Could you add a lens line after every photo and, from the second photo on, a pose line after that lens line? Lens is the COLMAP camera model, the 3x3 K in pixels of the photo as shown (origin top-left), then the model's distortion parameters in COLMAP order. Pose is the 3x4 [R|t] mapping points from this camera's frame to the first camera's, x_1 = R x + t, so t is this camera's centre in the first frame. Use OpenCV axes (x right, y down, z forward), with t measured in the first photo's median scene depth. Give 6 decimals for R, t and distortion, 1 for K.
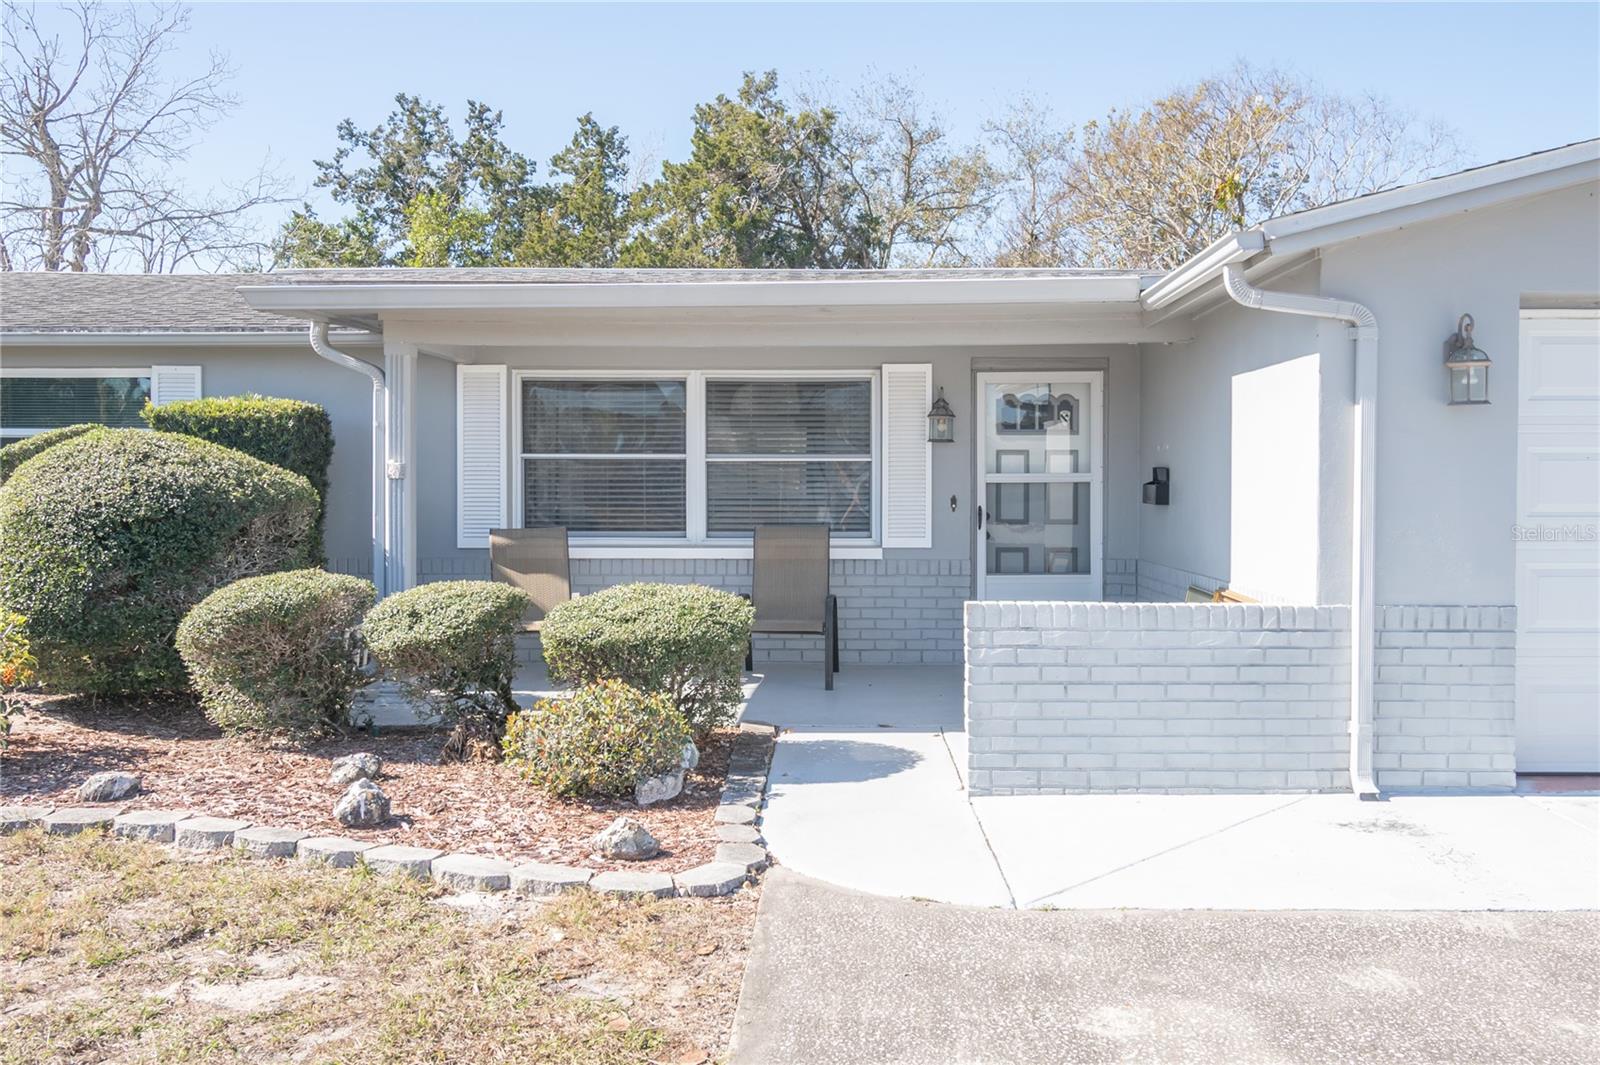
lens RADIAL K [[1388.1, 0, 803.1], [0, 1388.1, 532.3], [0, 0, 1]] dist [-0.006388, -0.005664]
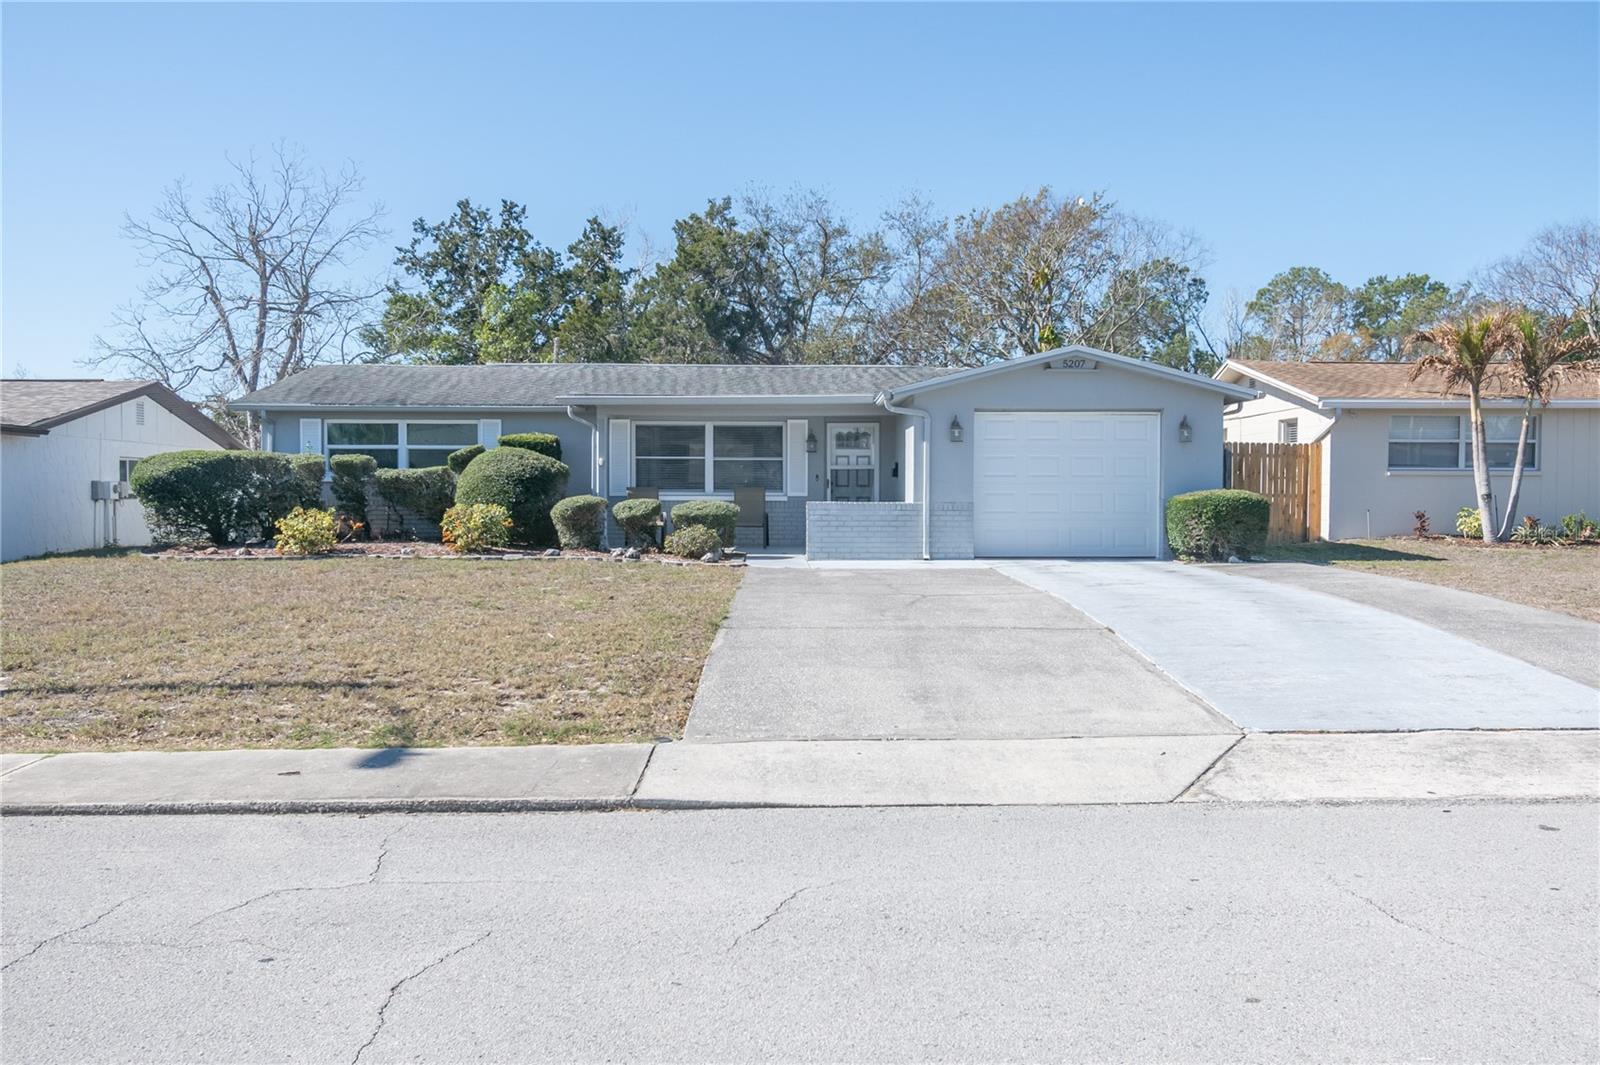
lens RADIAL K [[1388.1, 0, 799.7], [0, 1388.1, 527.3], [0, 0, 1]] dist [-0.006388, -0.005664]
pose [[0.999137, 0.001246, 0.041516, -0.007227], [-0.000867, 0.999958, -0.009129, 0.029649], [-0.041526, 0.009085, 0.999096, -0.477556]]
